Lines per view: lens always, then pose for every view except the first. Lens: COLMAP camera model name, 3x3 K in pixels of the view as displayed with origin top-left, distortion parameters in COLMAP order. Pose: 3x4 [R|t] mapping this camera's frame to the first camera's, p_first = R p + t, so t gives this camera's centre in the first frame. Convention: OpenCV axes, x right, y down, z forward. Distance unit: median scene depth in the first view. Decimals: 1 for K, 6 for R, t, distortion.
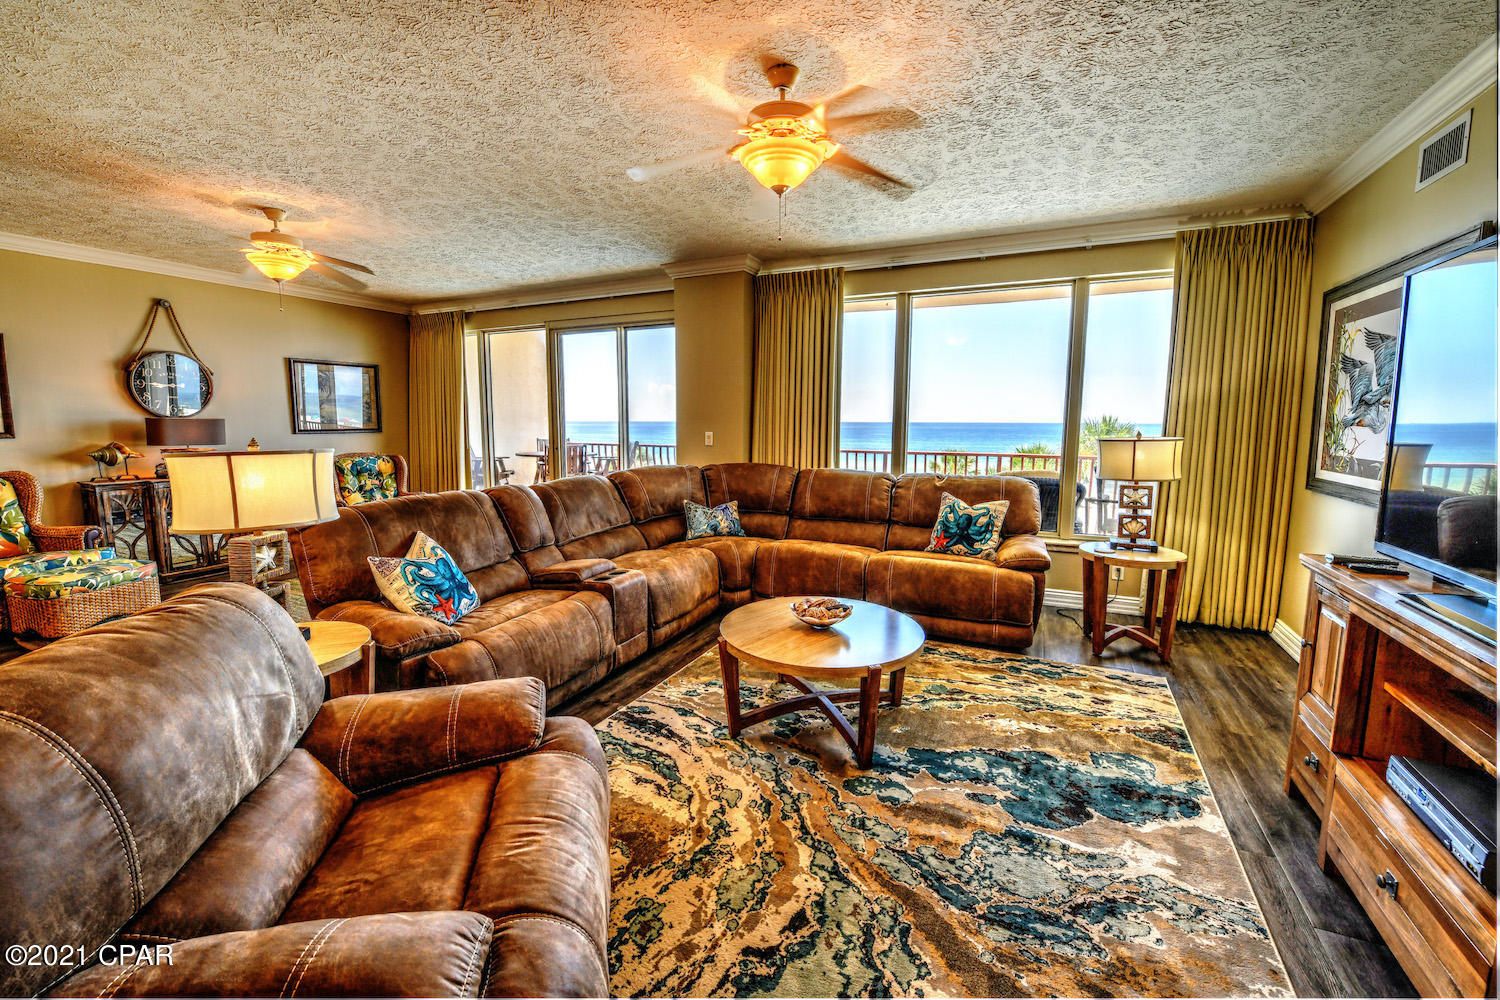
lens RADIAL K [[609.1, 0, 750.0], [0, 609.1, 500.0], [0, 0, 1]] dist [-0.013580, -0.000188]
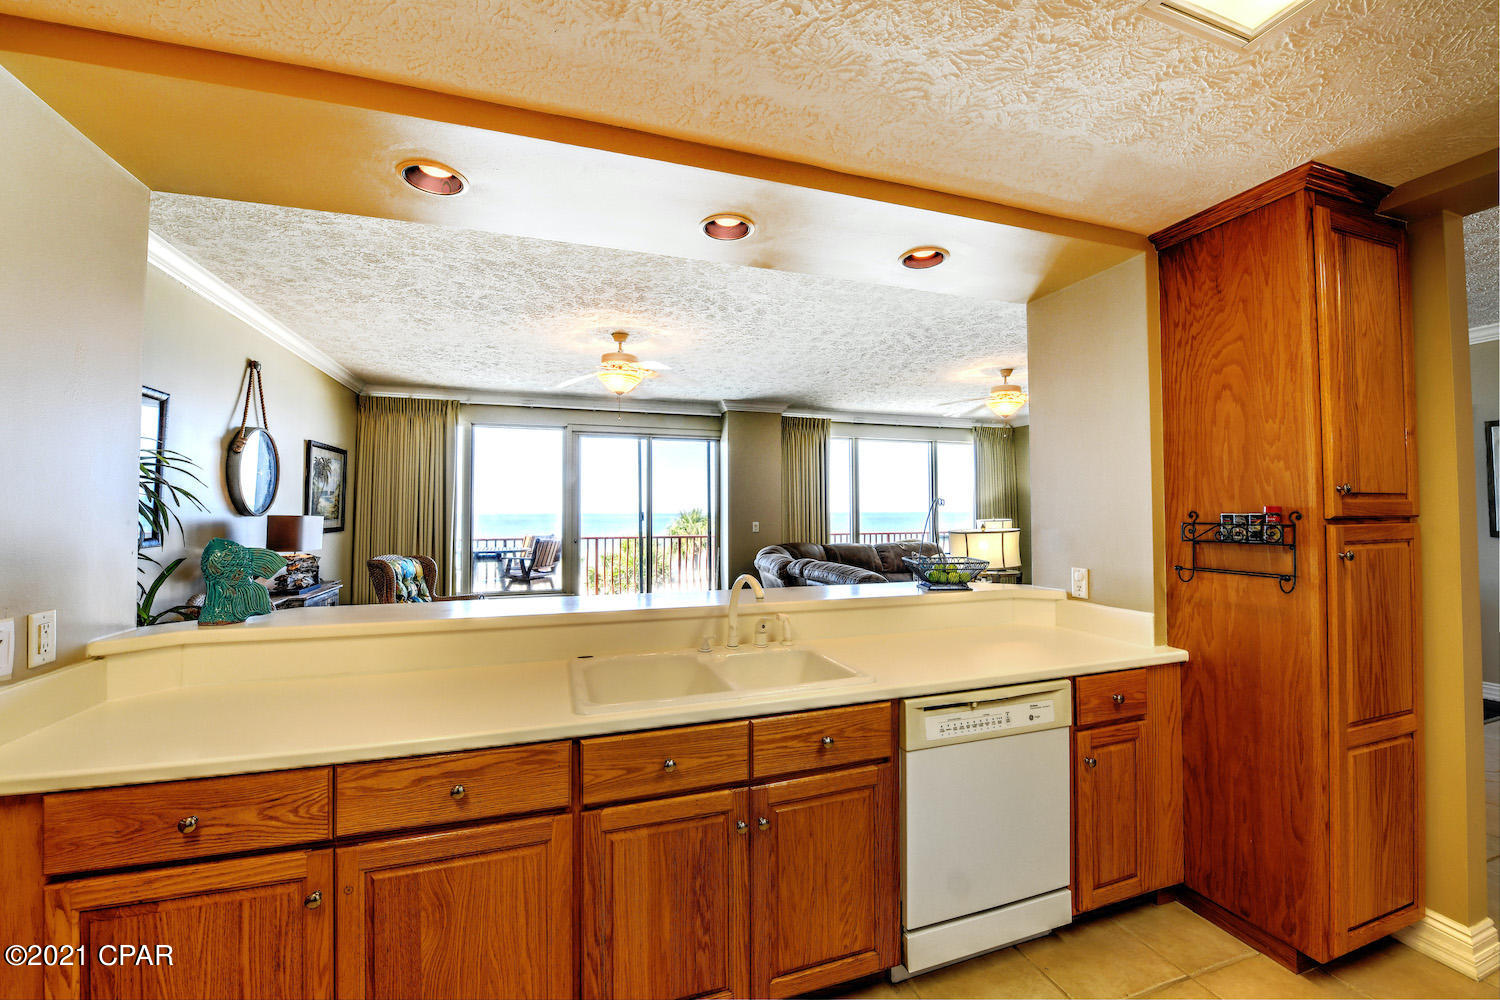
lens RADIAL K [[609.1, 0, 750.0], [0, 609.1, 500.0], [0, 0, 1]] dist [-0.013580, -0.000188]
pose [[0.708896, 0.009971, 0.705242, -1.451861], [0.098986, 0.988598, -0.113475, -0.010569], [-0.698332, 0.150251, 0.699826, 0.067313]]
